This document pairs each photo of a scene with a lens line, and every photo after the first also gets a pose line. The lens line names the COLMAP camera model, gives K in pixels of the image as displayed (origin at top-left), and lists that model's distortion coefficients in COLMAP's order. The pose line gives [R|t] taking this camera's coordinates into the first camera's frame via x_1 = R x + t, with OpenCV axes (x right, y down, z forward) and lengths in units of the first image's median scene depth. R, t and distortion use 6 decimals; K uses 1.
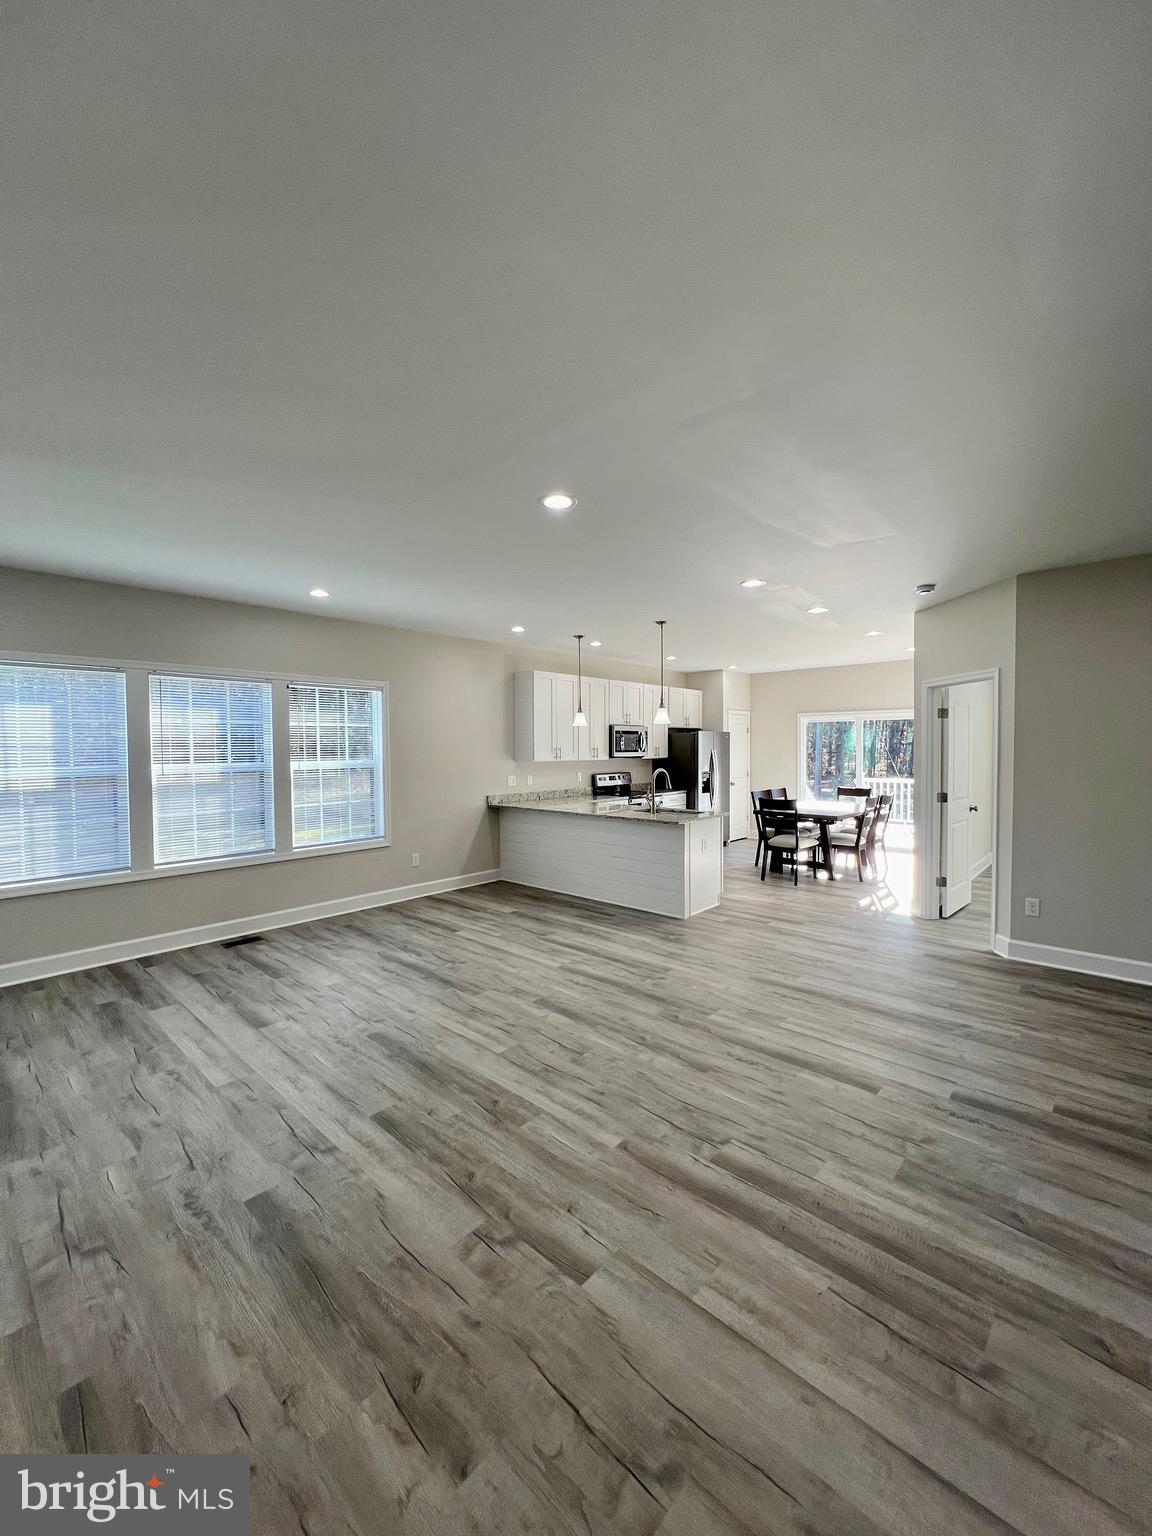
lens RADIAL K [[614.6, 0, 576.0], [0, 614.6, 768.0], [0, 0, 1]] dist [-0.000052, 0.000067]
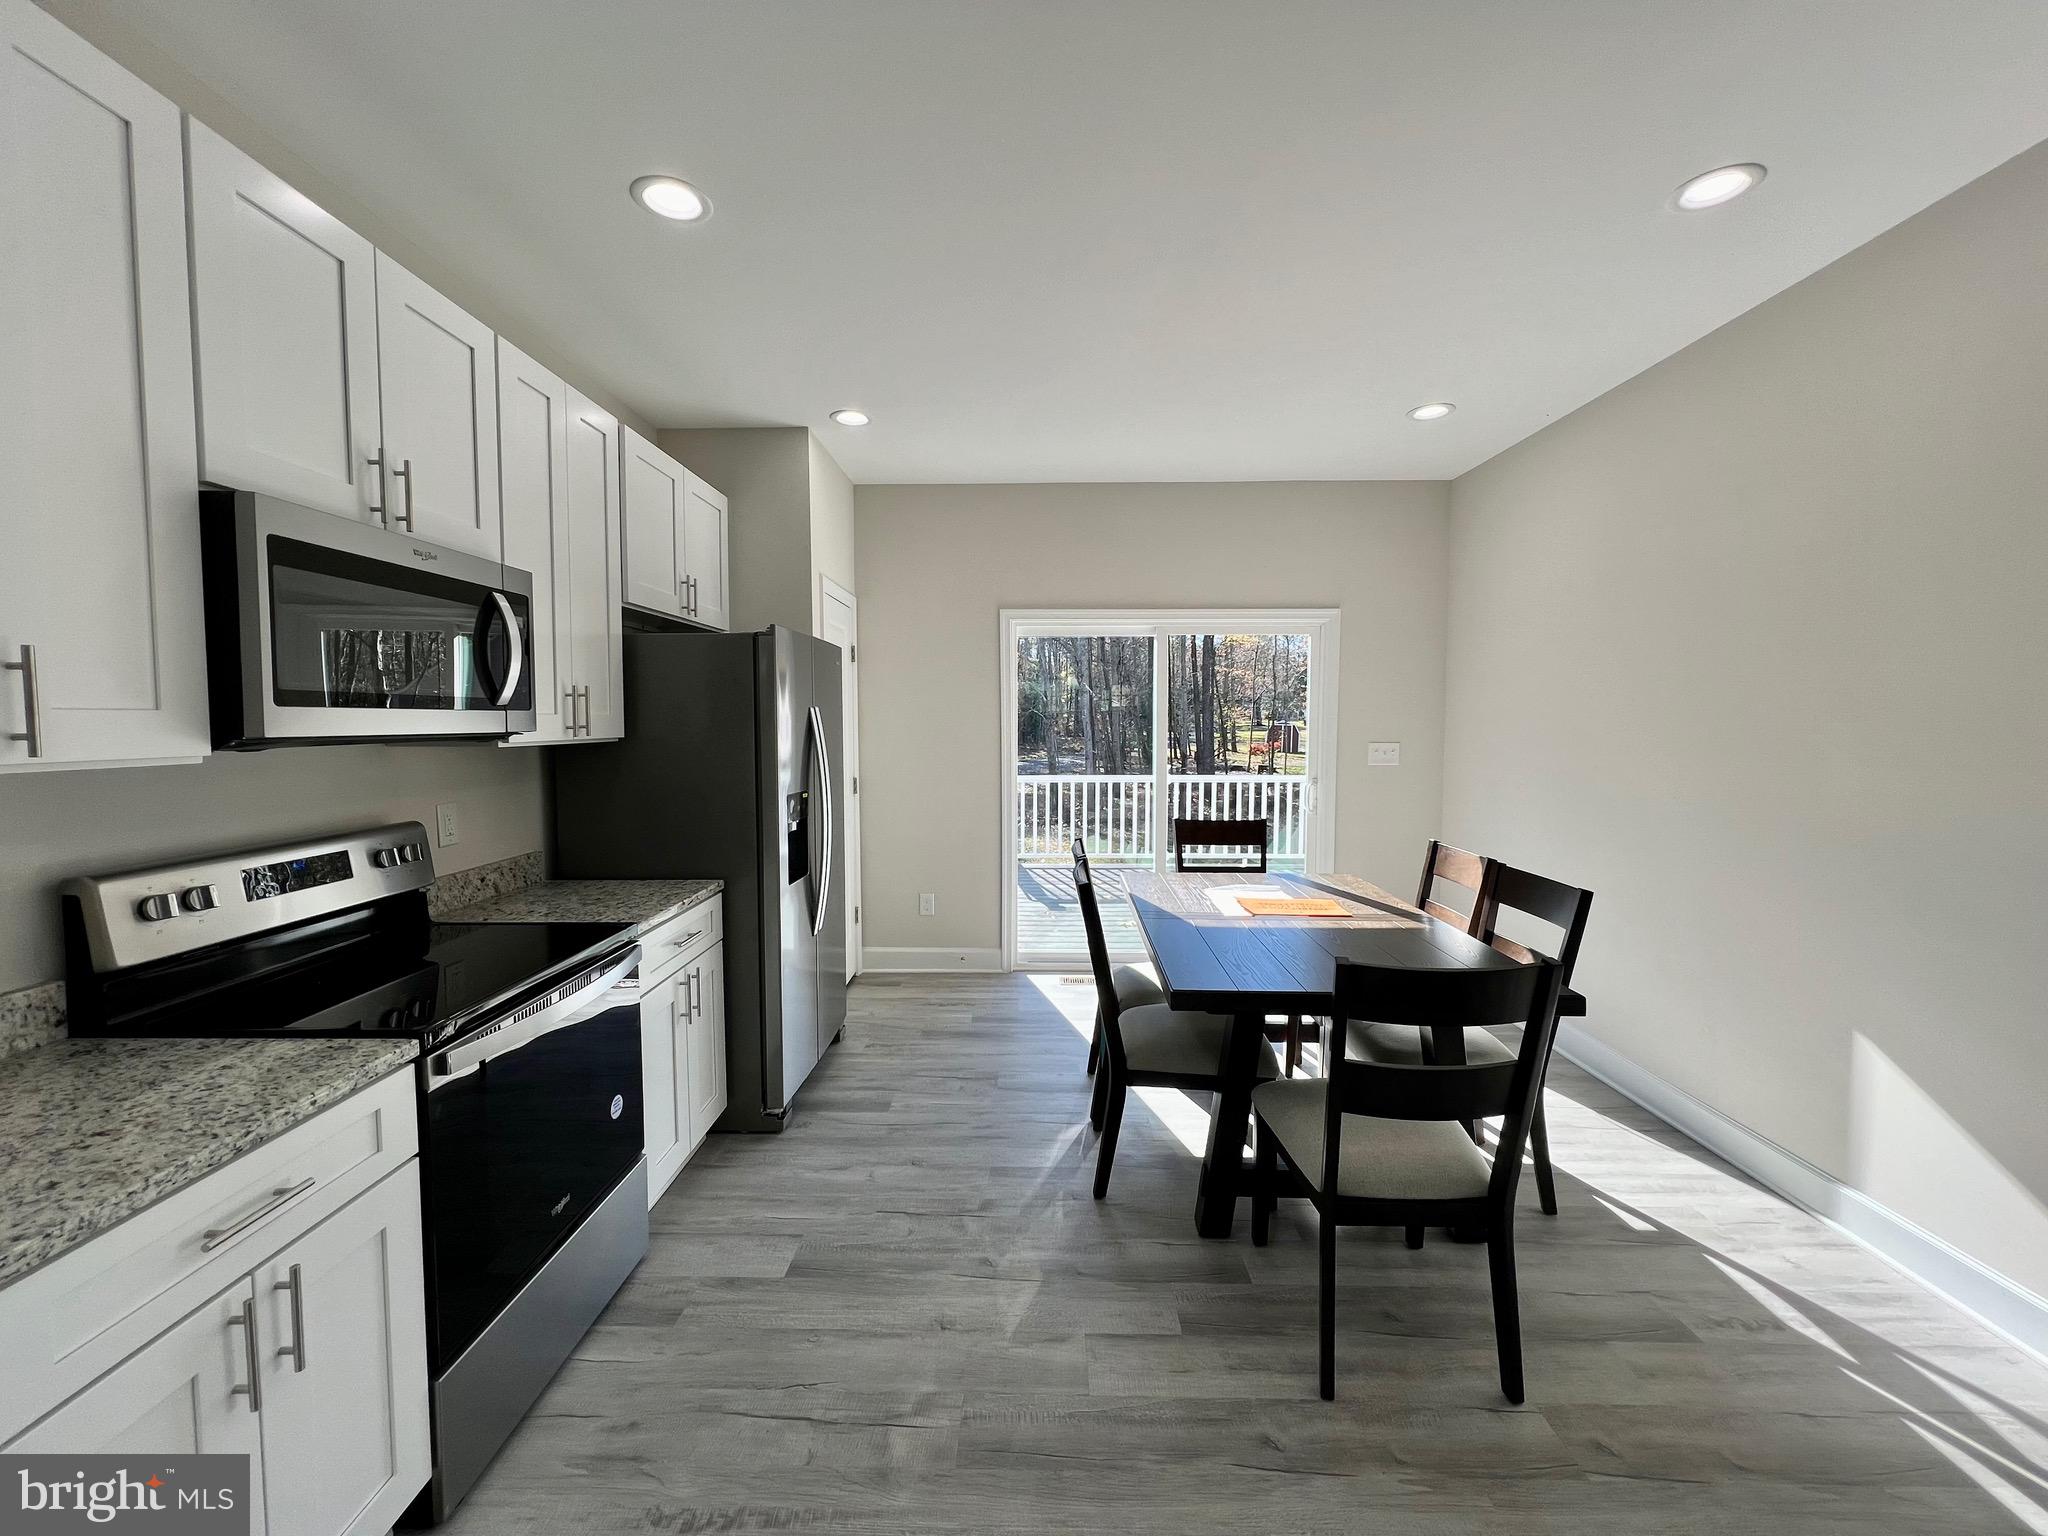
lens RADIAL K [[819.5, 0, 1021.5], [0, 819.5, 762.4], [0, 0, 1]] dist [-0.000052, 0.000067]
pose [[0.749060, -0.030901, 0.661781, 0.063640], [0.020057, 0.999511, 0.023969, -0.013446], [-0.662198, -0.004681, 0.749314, 0.728884]]
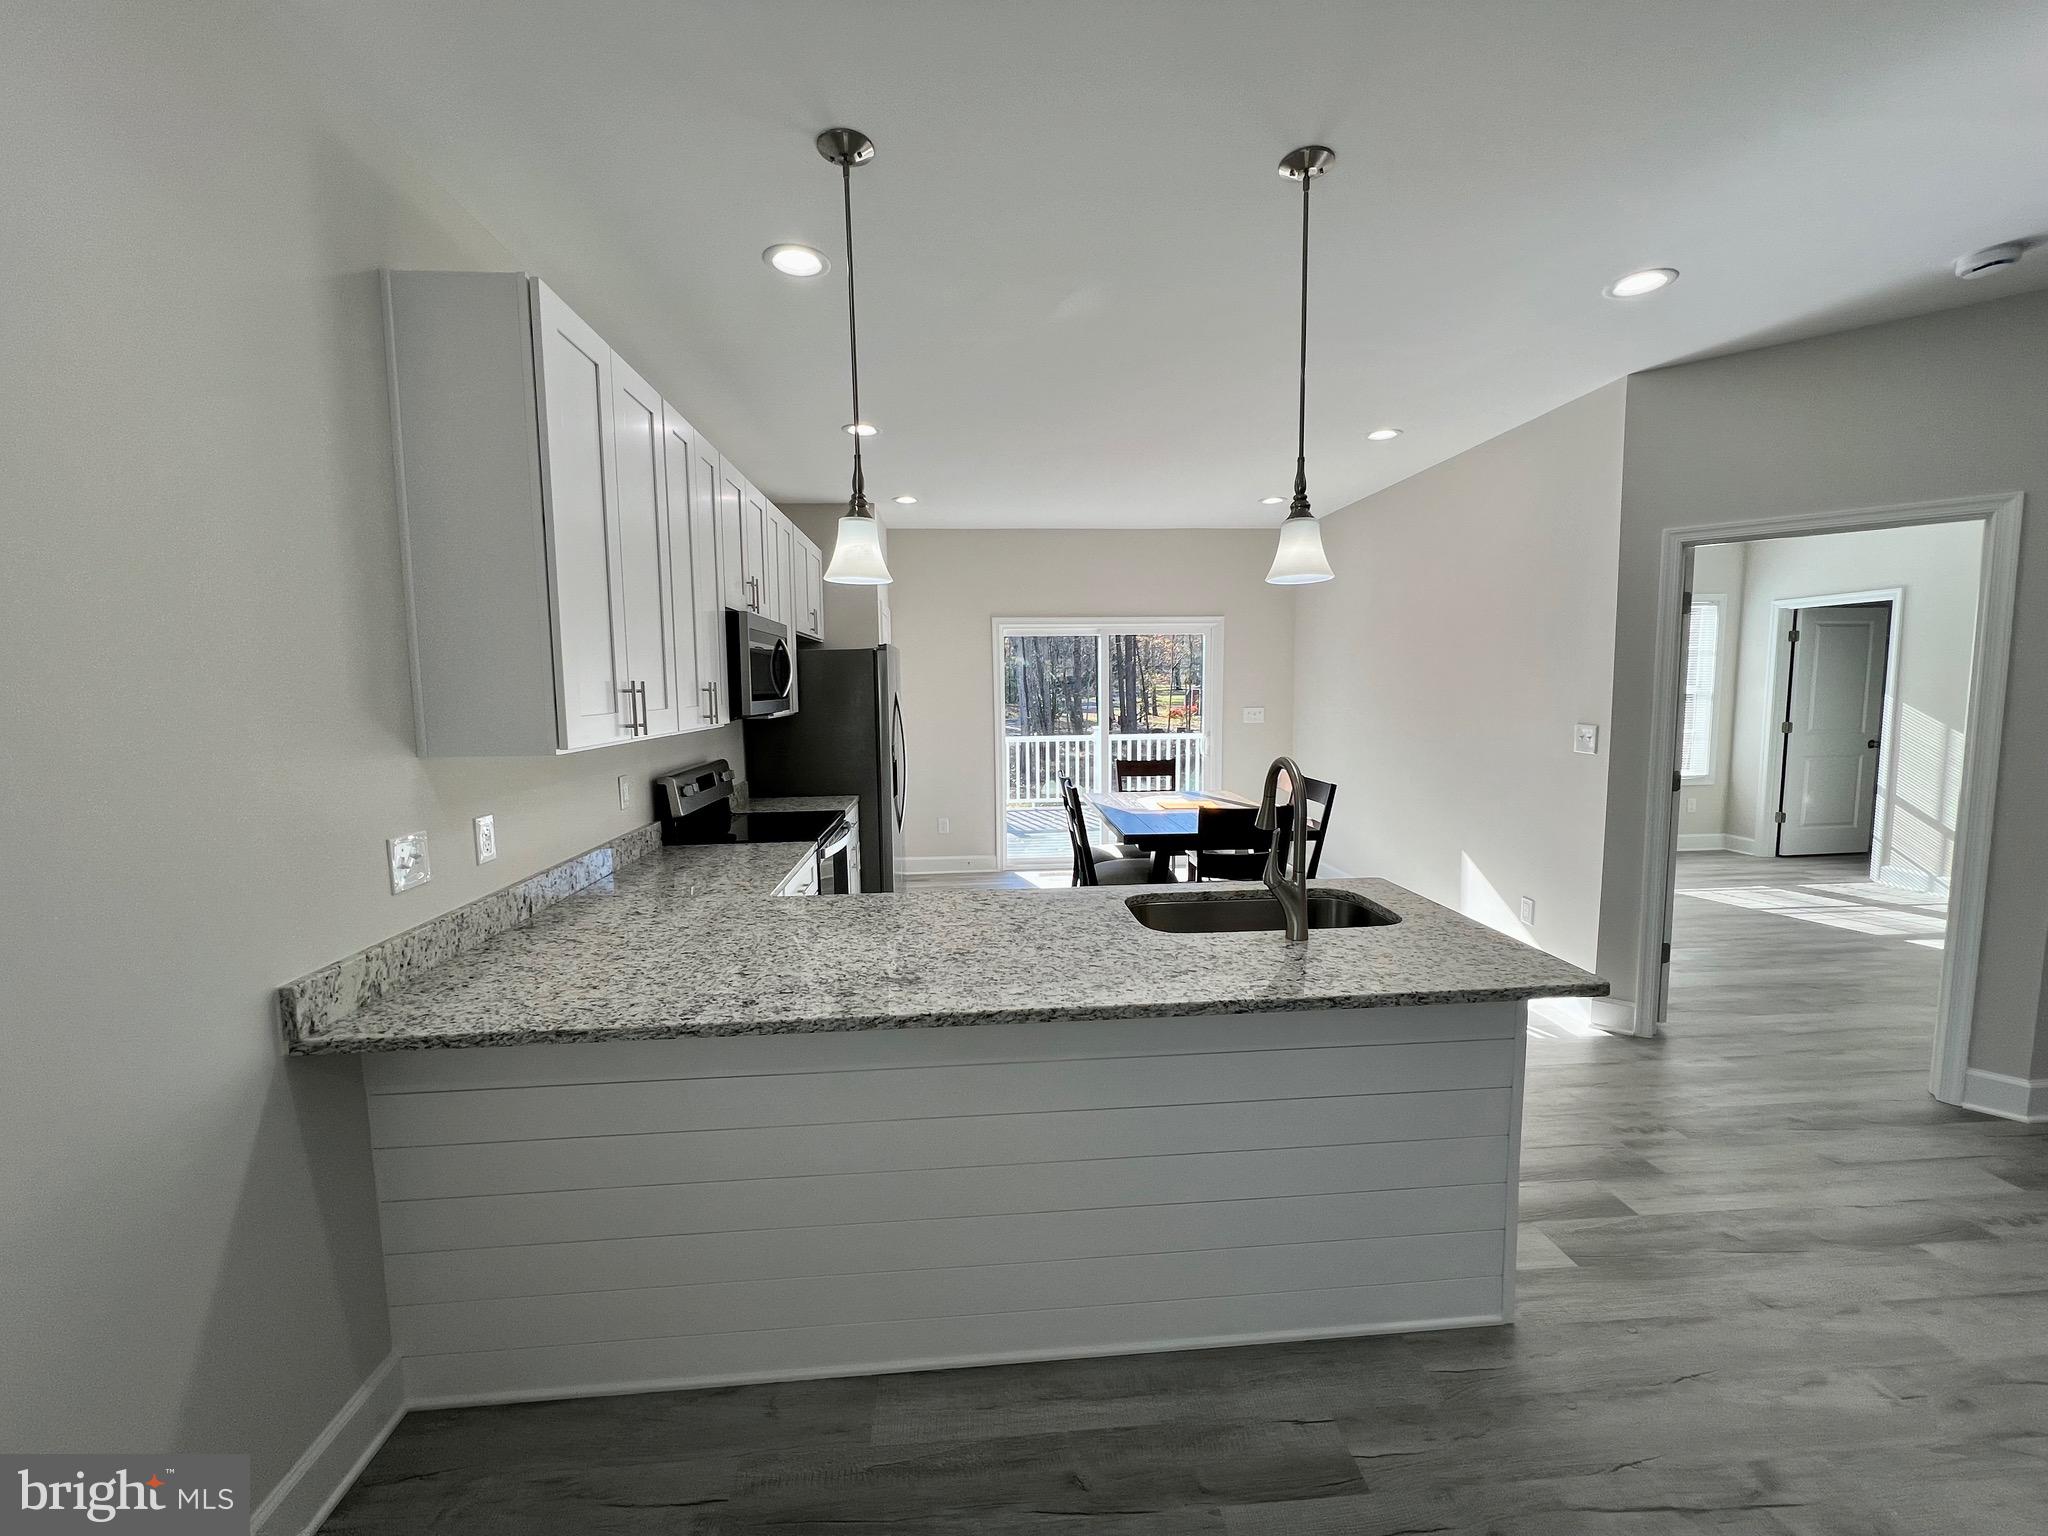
lens RADIAL K [[819.5, 0, 1021.5], [0, 819.5, 762.4], [0, 0, 1]] dist [-0.000052, 0.000067]
pose [[0.684247, -0.072927, 0.725595, -0.134166], [0.034709, 0.997116, 0.067486, -0.016915], [-0.728424, -0.020992, 0.684805, 0.594668]]
